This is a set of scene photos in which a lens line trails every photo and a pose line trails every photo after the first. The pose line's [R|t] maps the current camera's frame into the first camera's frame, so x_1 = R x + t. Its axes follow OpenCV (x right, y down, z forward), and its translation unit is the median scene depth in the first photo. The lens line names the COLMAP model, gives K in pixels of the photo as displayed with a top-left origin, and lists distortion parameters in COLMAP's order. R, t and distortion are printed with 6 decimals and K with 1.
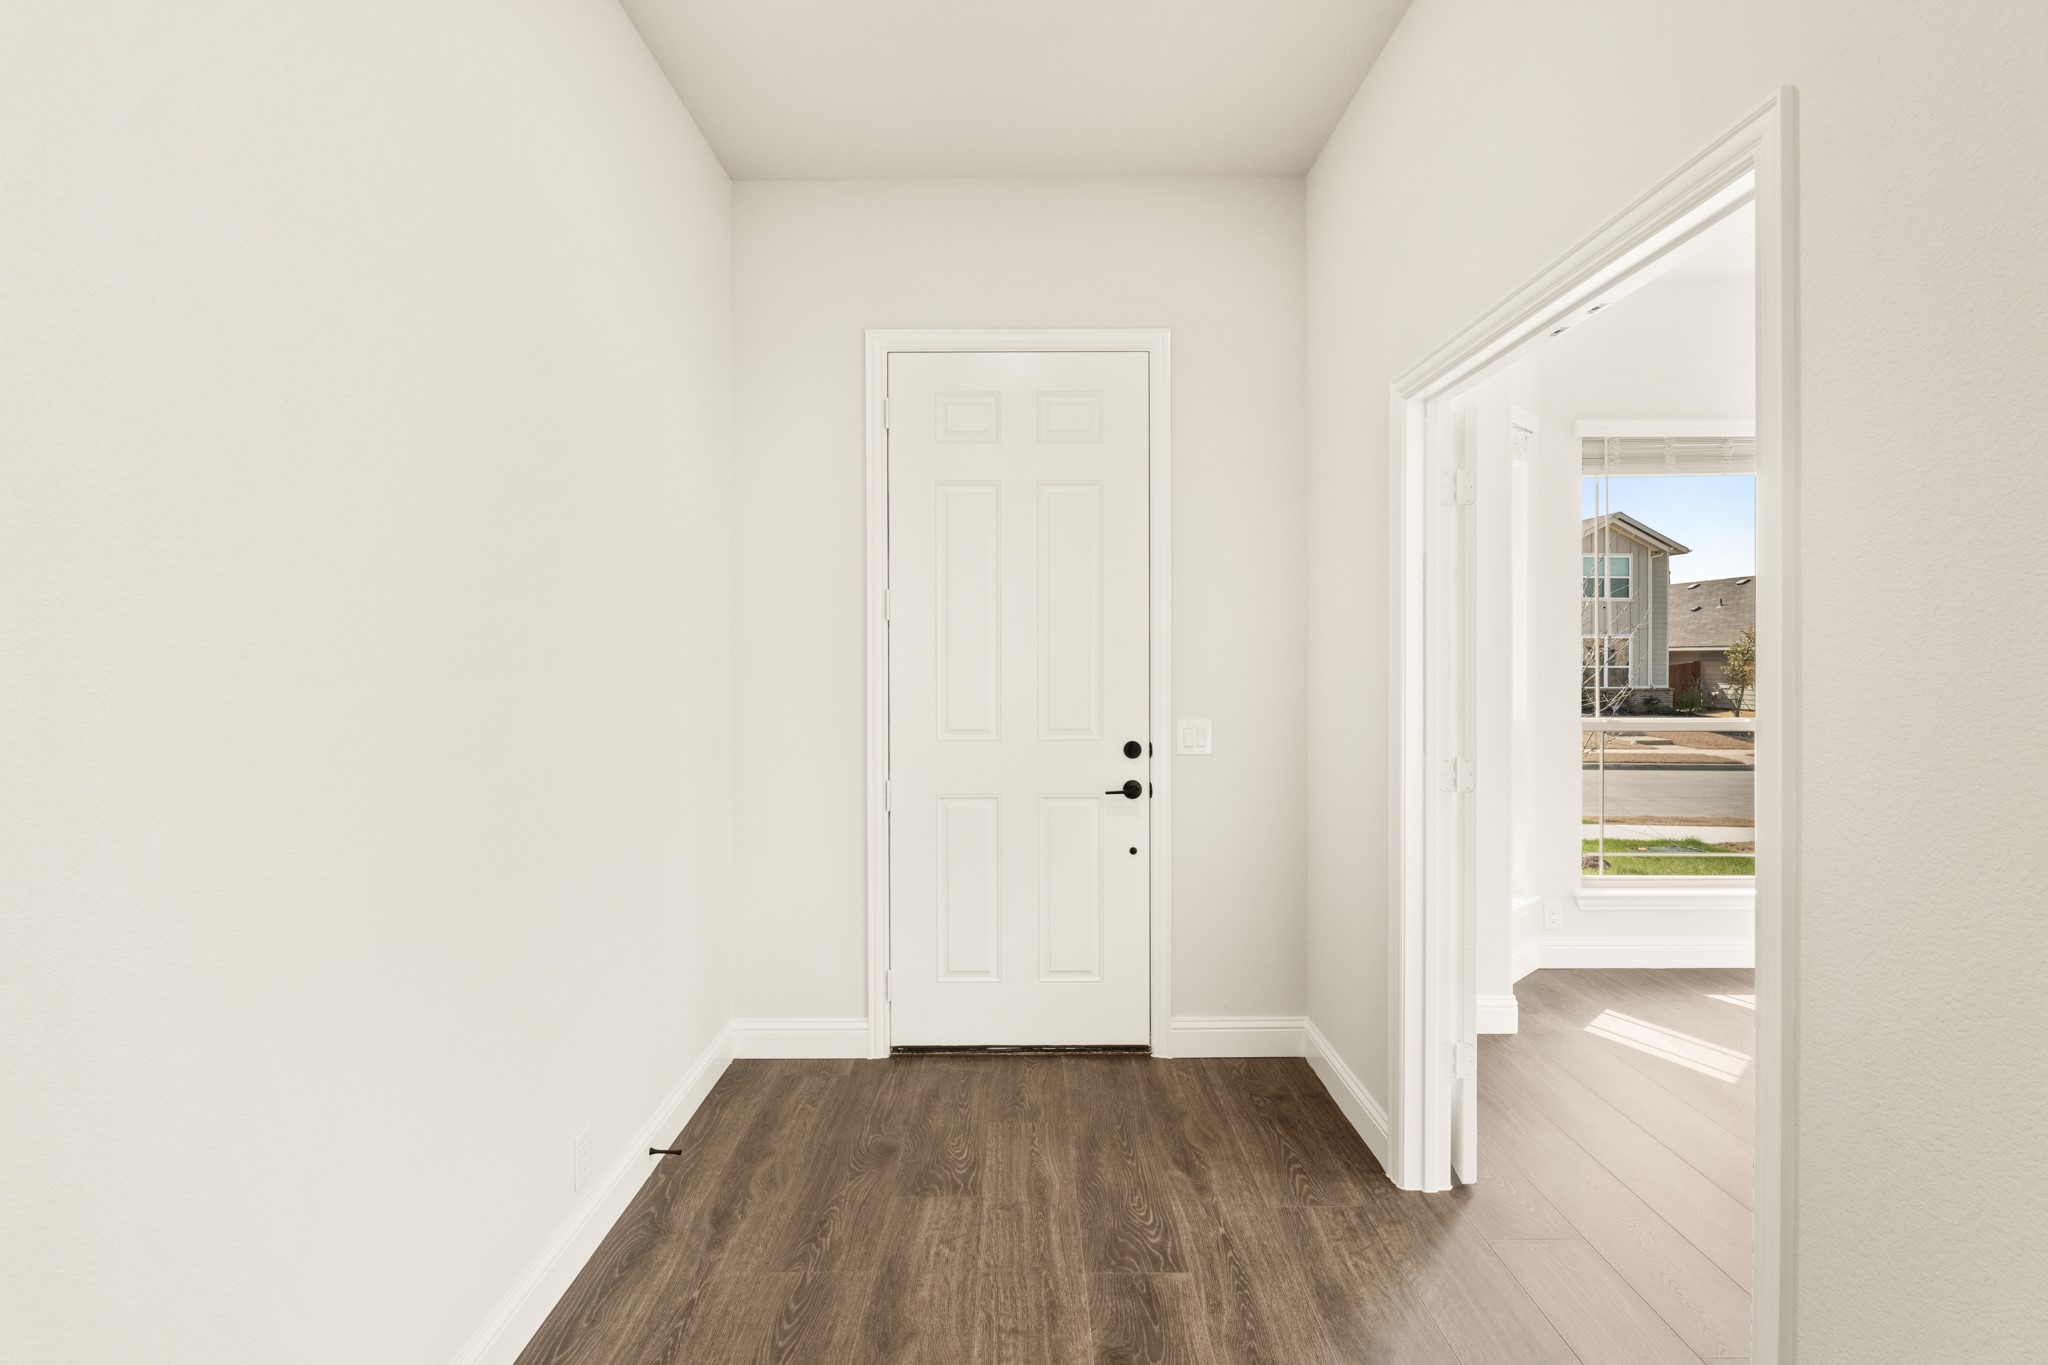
lens RADIAL K [[984.2, 0, 1028.9], [0, 984.2, 667.6], [0, 0, 1]] dist [0.002202, 0.000446]
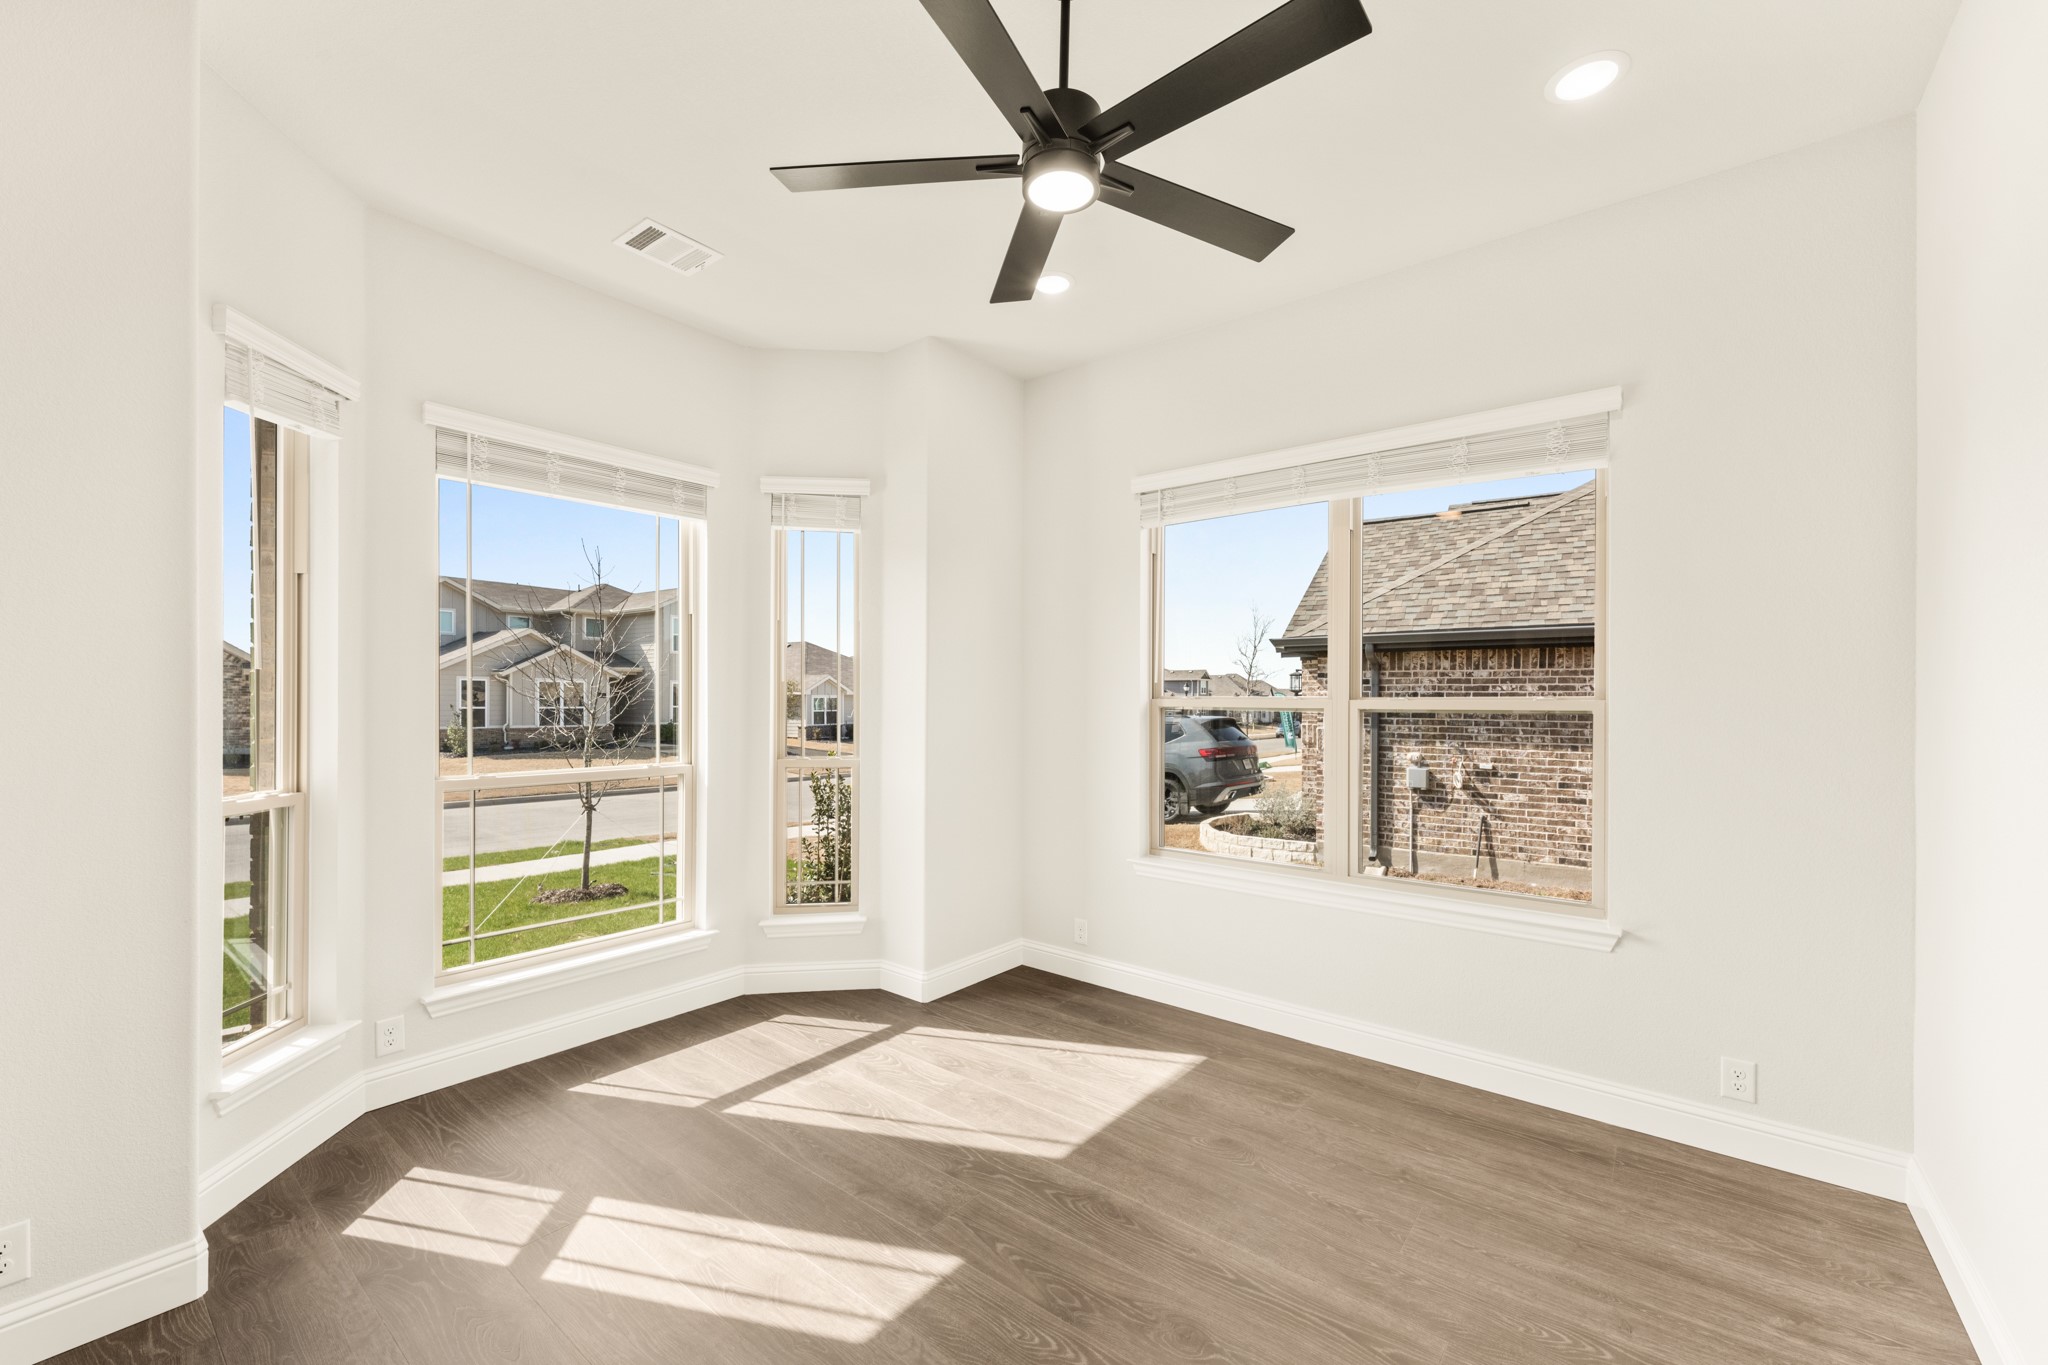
lens RADIAL K [[814.5, 0, 1017.1], [0, 814.5, 693.3], [0, 0, 1]] dist [-0.000650, -0.000315]
pose [[0.626144, 0.009778, 0.779646, 0.369616], [0.004530, 0.999859, -0.016178, -0.003889], [-0.779694, 0.013661, 0.626012, 0.235263]]
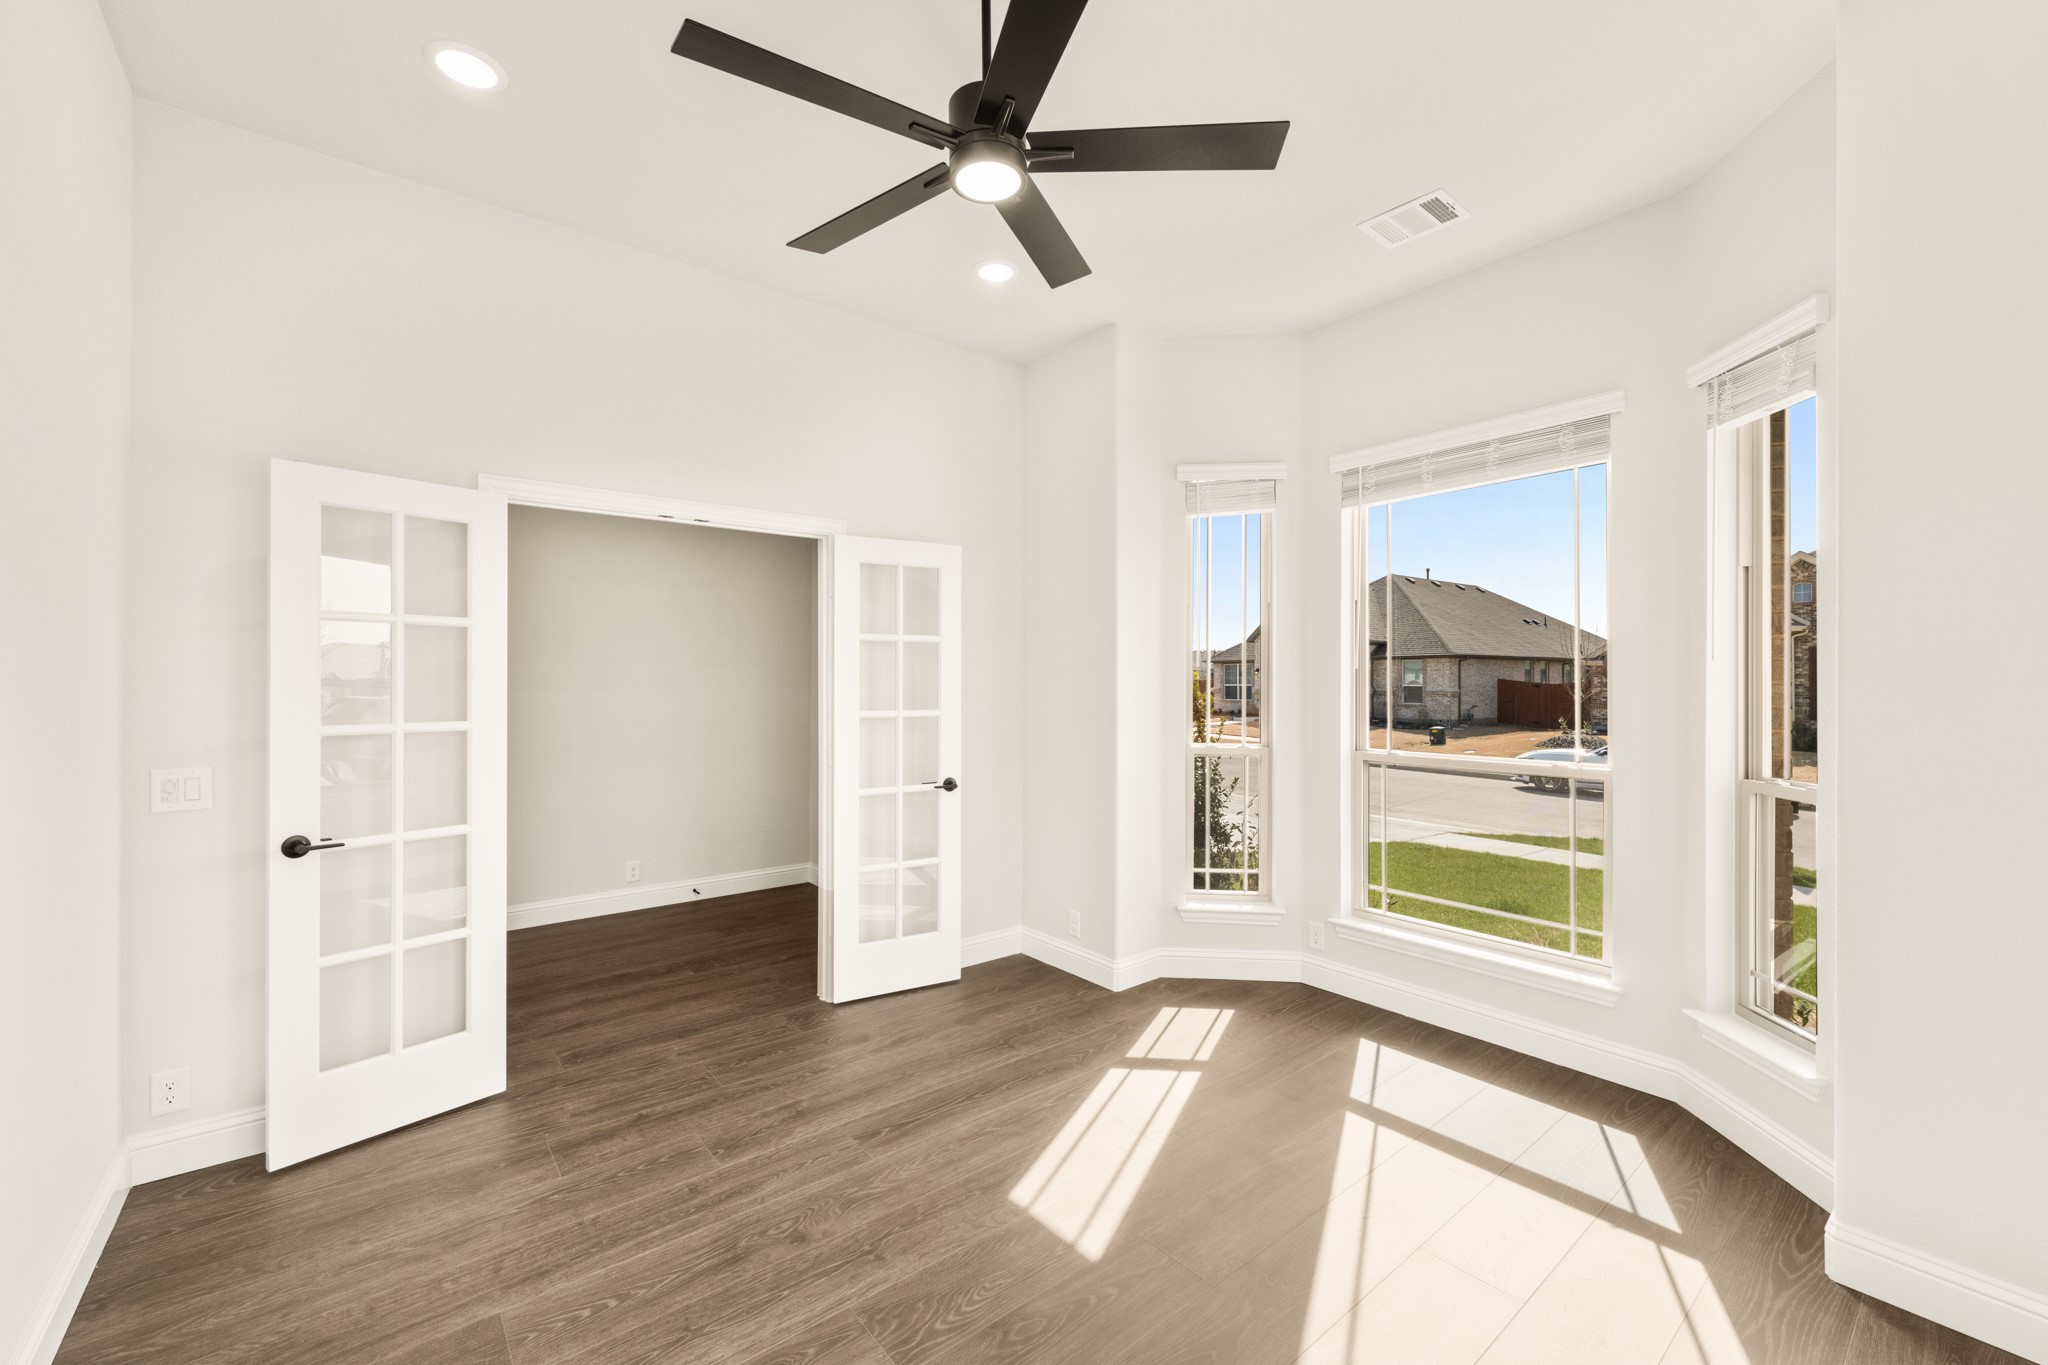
lens RADIAL K [[816.4, 0, 1022.7], [0, 816.4, 685.4], [0, 0, 1]] dist [-0.001088, -0.000315]
pose [[0.637217, 0.007201, -0.770651, 1.080839], [-0.012302, 0.999924, -0.000828, -0.008965], [0.770586, 0.010008, 0.637257, 0.228793]]
